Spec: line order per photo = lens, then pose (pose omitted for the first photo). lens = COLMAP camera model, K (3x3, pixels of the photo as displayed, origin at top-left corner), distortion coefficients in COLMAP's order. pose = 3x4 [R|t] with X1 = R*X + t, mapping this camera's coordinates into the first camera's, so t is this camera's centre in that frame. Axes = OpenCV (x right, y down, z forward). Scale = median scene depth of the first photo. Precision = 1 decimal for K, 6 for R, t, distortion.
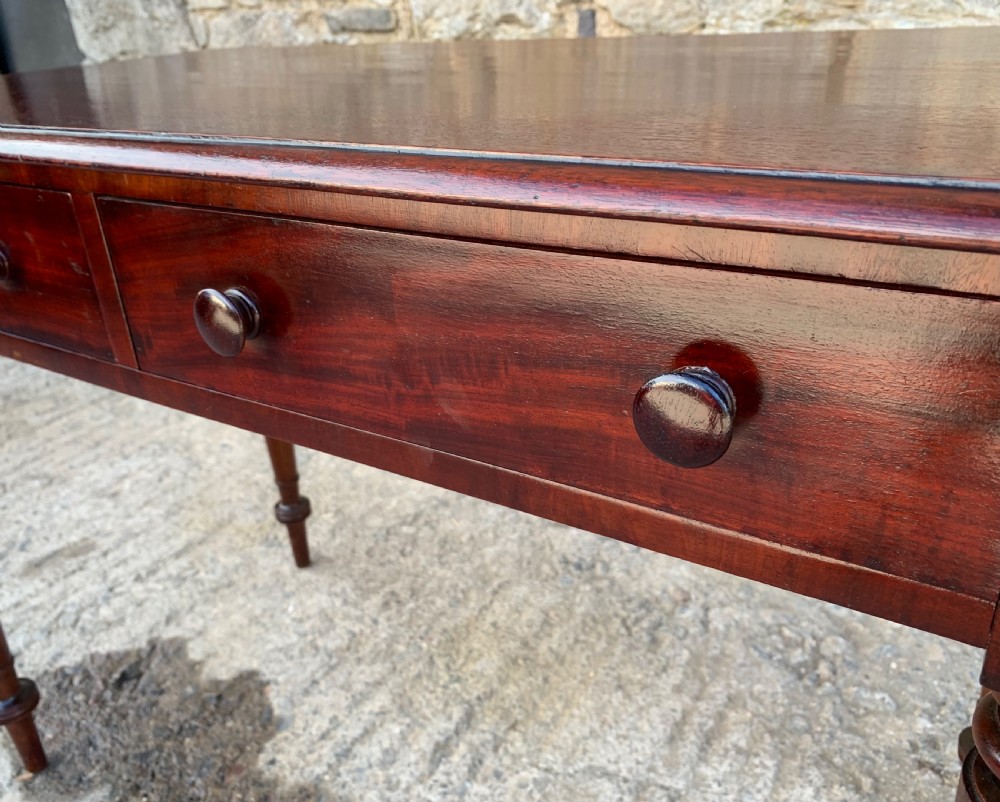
lens RADIAL K [[855.2, 0, 496.0], [0, 855.2, 387.4], [0, 0, 1]] dist [0.011864, -0.017646]
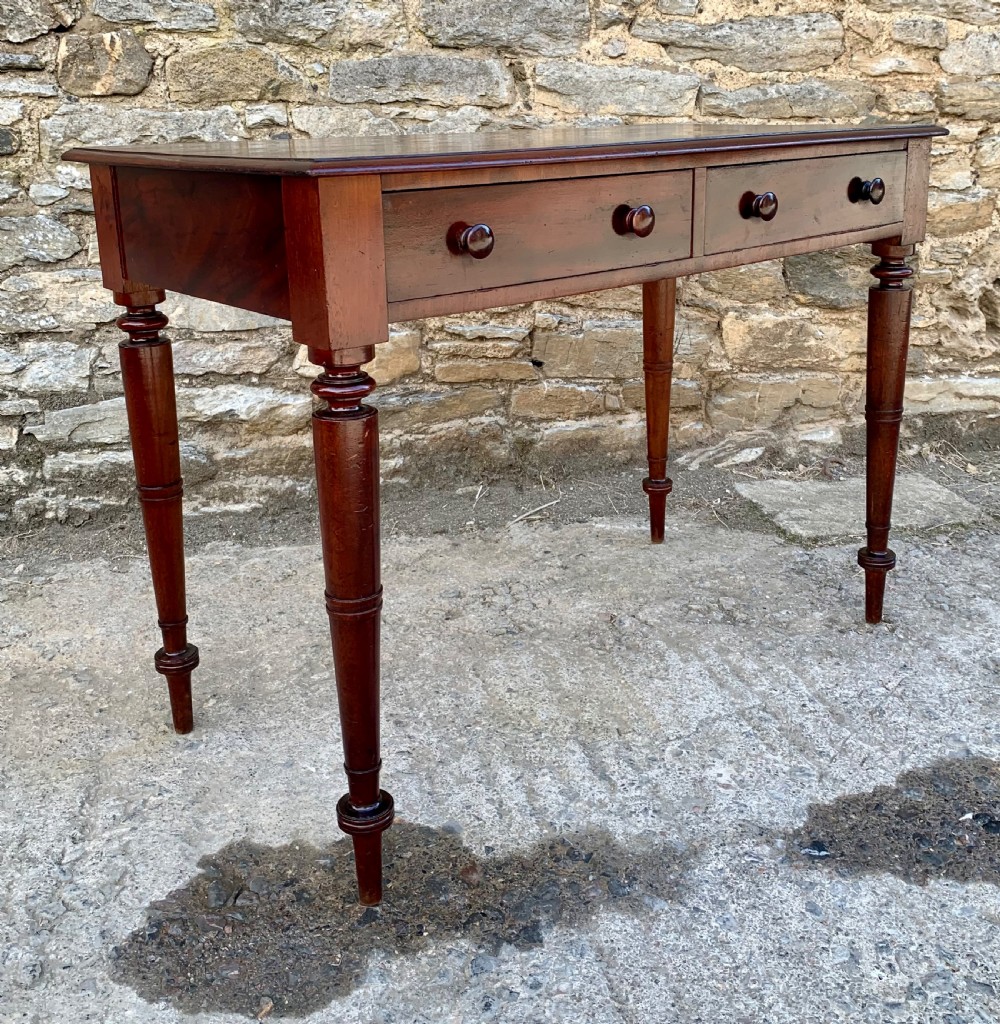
lens RADIAL K [[1112.0, 0, 516.0], [0, 1112.0, 397.3], [0, 0, 1]] dist [0.128020, -0.312384]
pose [[0.683259, -0.139950, 0.716638, -0.931247], [0.293972, 0.951128, -0.094536, 0.078563], [-0.668384, 0.275264, 0.691008, -0.011820]]
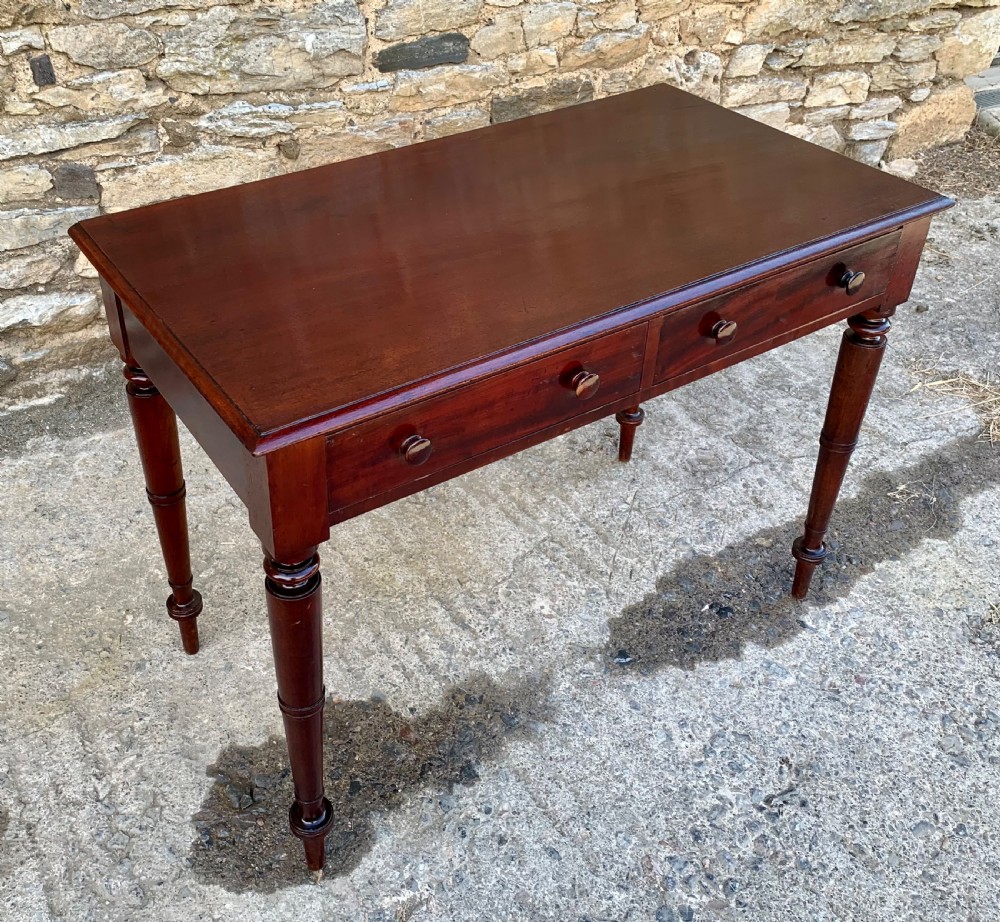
lens RADIAL K [[1069.6, 0, 419.5], [0, 1069.6, 378.7], [0, 0, 1]] dist [0.129613, -0.313016]
pose [[0.419711, -0.452957, 0.786557, -1.171814], [0.364269, 0.877789, 0.311119, -0.460040], [-0.831355, 0.155939, 0.533416, 0.021260]]
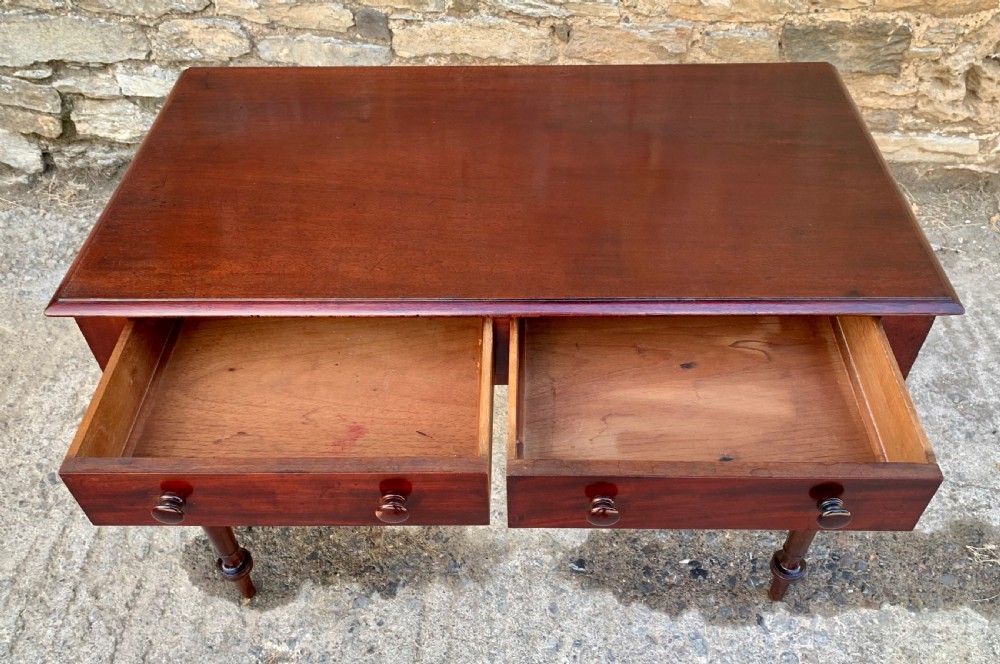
lens RADIAL K [[841.2, 0, 507.0], [0, 841.2, 335.2], [0, 0, 1]] dist [0.009536, 0.009542]
pose [[0.846216, -0.342287, 0.408359, -0.537708], [0.202020, 0.915263, 0.348543, -0.357862], [-0.493057, -0.212446, 0.843659, -0.340150]]
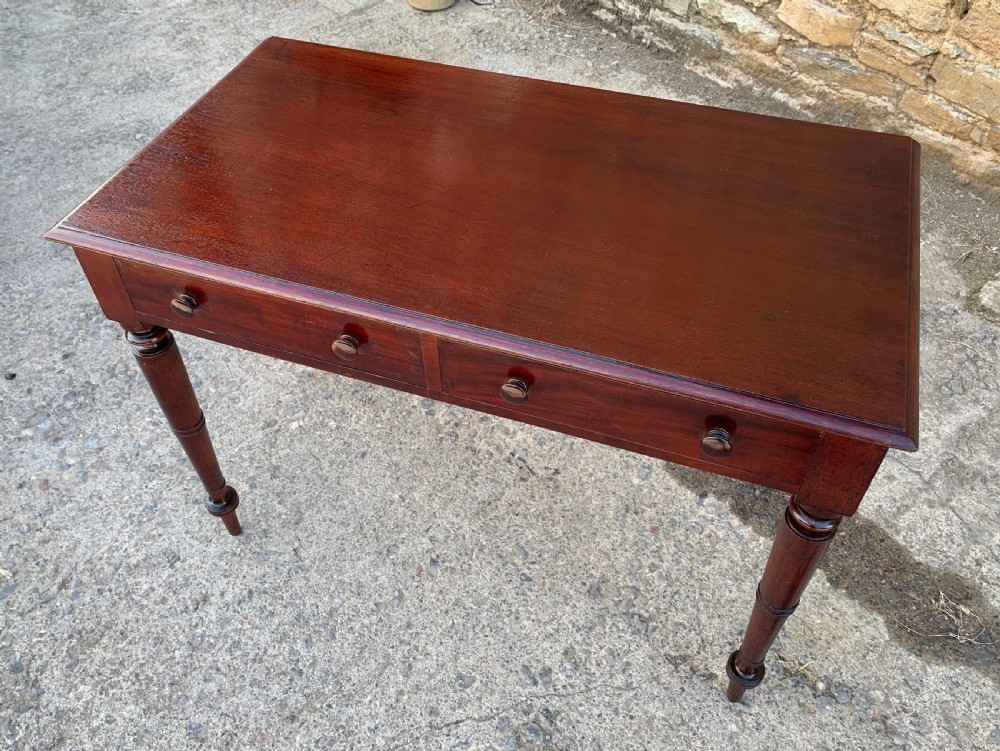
lens RADIAL K [[844.5, 0, 487.3], [0, 844.5, 338.2], [0, 0, 1]] dist [0.019371, -0.002661]
pose [[0.961902, 0.221382, -0.160421, -0.017606], [-0.153185, 0.922438, 0.354460, -0.140116], [0.226449, -0.316382, 0.921207, -0.874981]]
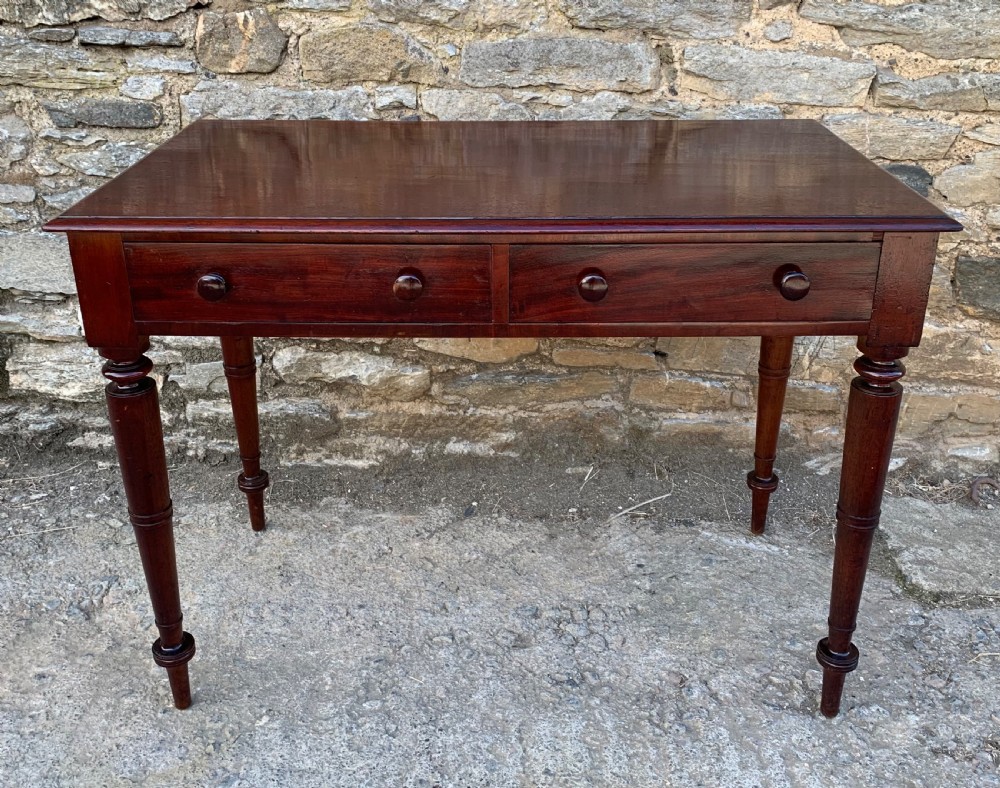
lens RADIAL K [[972.8, 0, 503.1], [0, 972.8, 331.0], [0, 0, 1]] dist [0.110188, -0.235503]
pose [[0.842168, -0.148897, 0.518250, -0.570003], [0.185749, 0.982402, -0.019595, -0.208959], [-0.506212, 0.112767, 0.855005, 0.016323]]
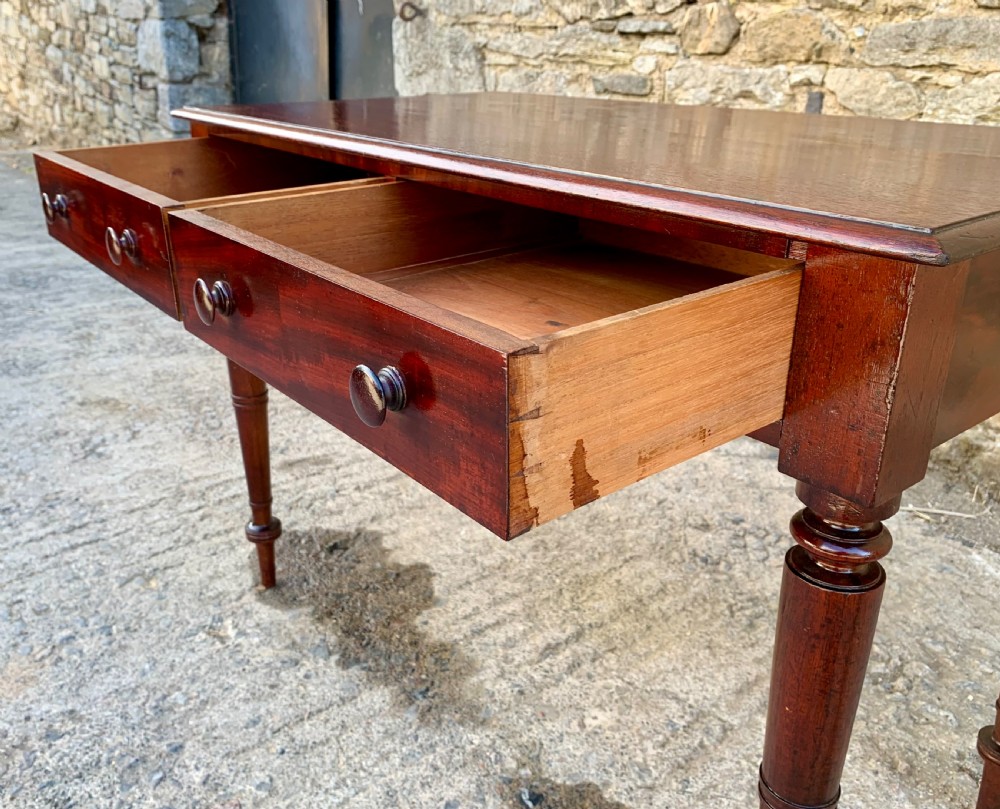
lens RADIAL K [[876.4, 0, 463.4], [0, 876.4, 389.2], [0, 0, 1]] dist [0.017810, -0.006609]
pose [[0.938072, 0.183851, -0.293633, 0.109932], [-0.202736, 0.978609, -0.034952, 0.104255], [0.280926, 0.092318, 0.955279, -0.273886]]
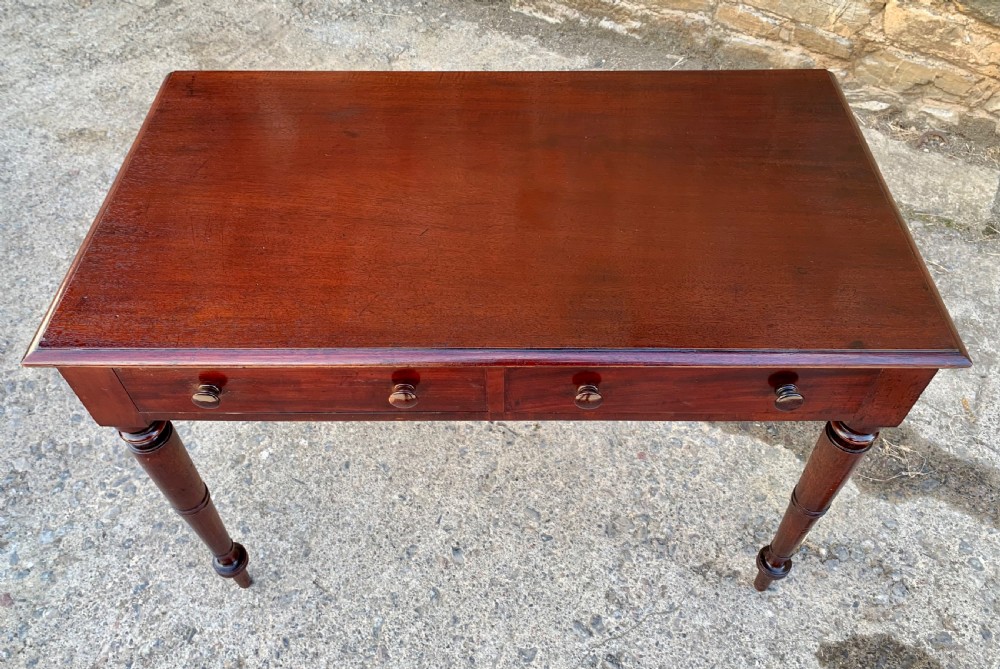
lens RADIAL K [[789.8, 0, 500.8], [0, 789.8, 288.4], [0, 0, 1]] dist [0.006286, 0.009198]
pose [[0.996706, -0.012654, 0.080108, -0.267585], [-0.018299, 0.927191, 0.374142, -0.194584], [-0.079010, -0.374375, 0.923905, -0.793499]]
